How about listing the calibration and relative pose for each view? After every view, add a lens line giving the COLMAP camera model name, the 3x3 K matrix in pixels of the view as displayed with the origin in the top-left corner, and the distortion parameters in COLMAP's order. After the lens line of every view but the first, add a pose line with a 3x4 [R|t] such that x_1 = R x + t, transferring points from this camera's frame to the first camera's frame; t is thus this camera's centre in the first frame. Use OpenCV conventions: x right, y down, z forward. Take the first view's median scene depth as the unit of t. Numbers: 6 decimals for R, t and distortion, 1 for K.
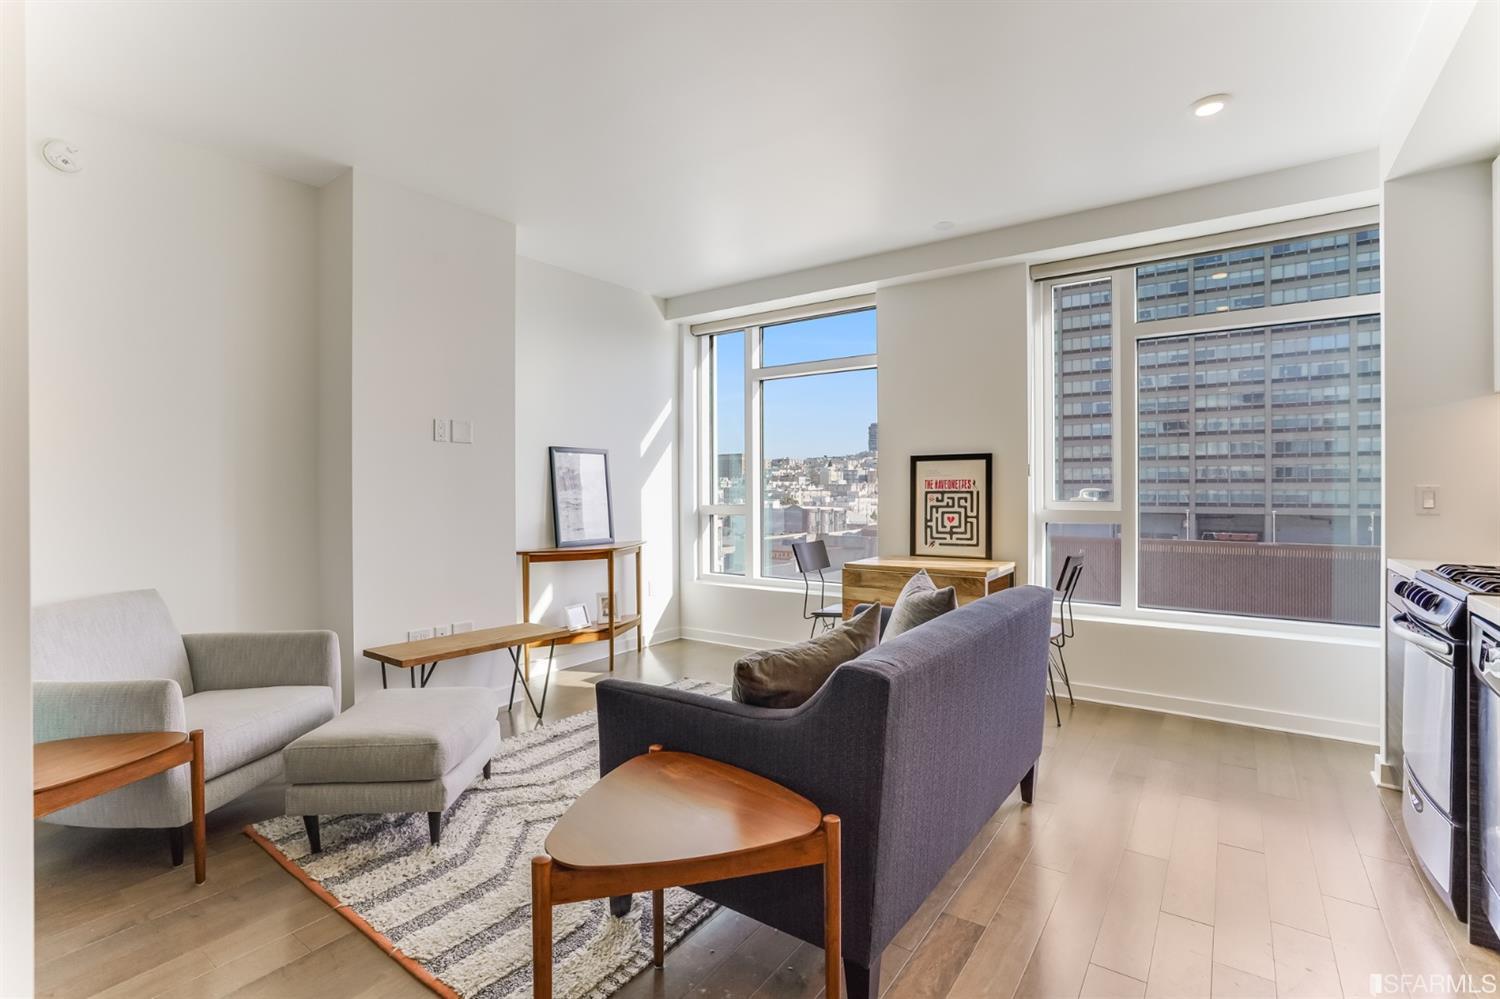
lens RADIAL K [[694.4, 0, 749.1], [0, 694.4, 491.3], [0, 0, 1]] dist [-0.040104, 0.017692]
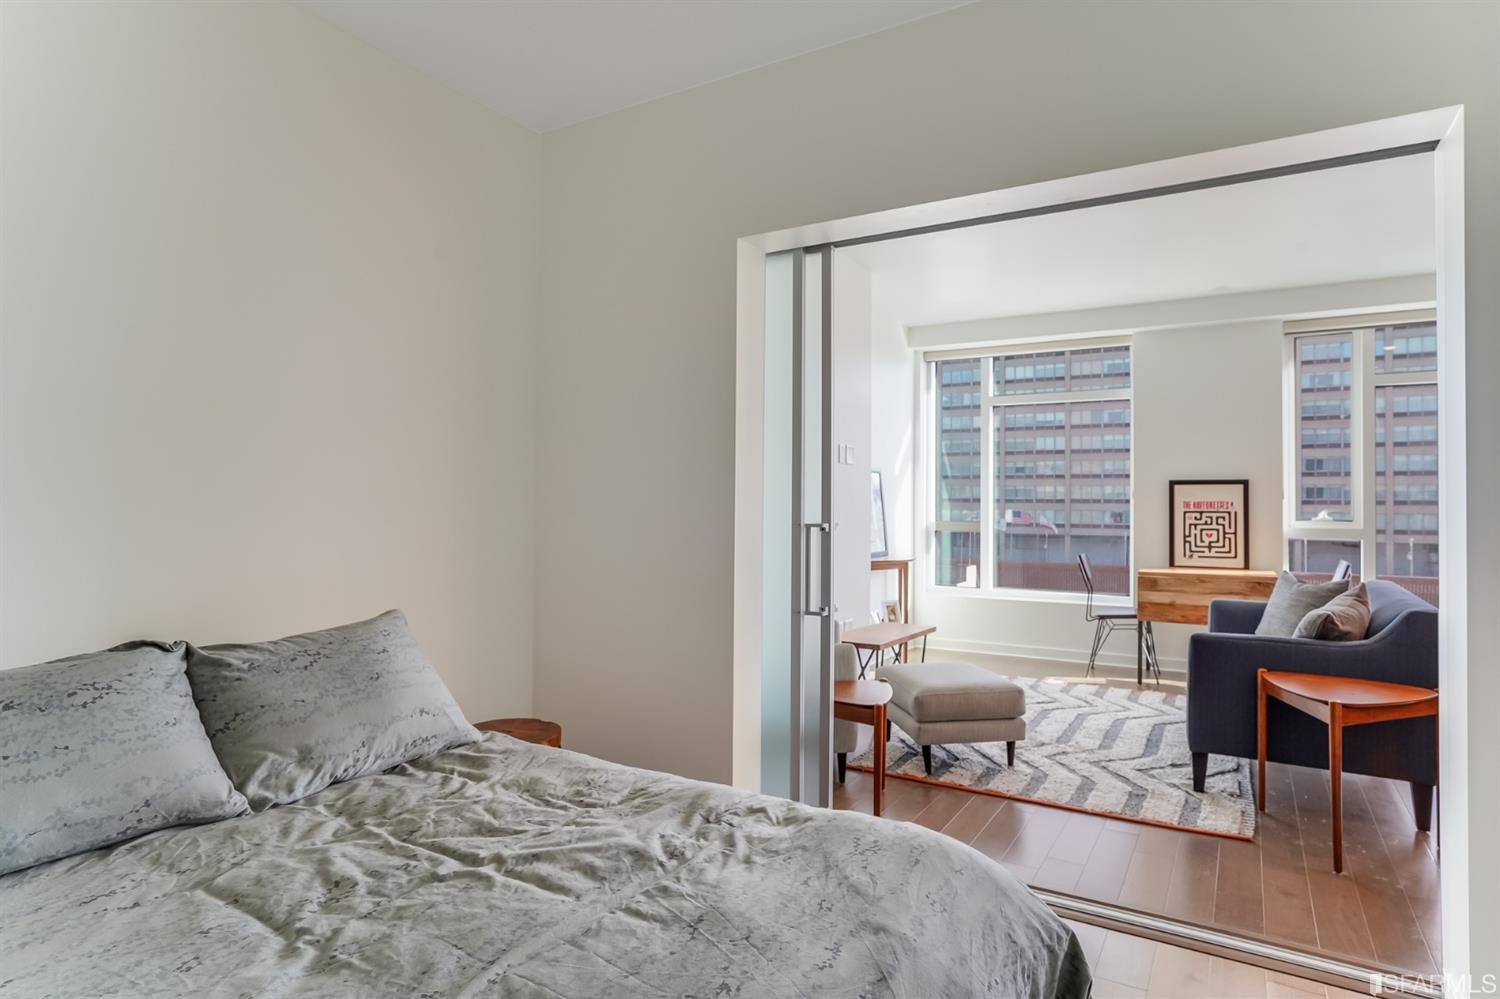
lens RADIAL K [[846.2, 0, 754.1], [0, 846.2, 490.4], [0, 0, 1]] dist [-0.003260, 0.001903]
pose [[0.995412, 0.013230, 0.094761, -0.601795], [-0.011256, 0.999709, -0.021343, 0.003993], [-0.095015, 0.020178, 0.995271, -0.340414]]
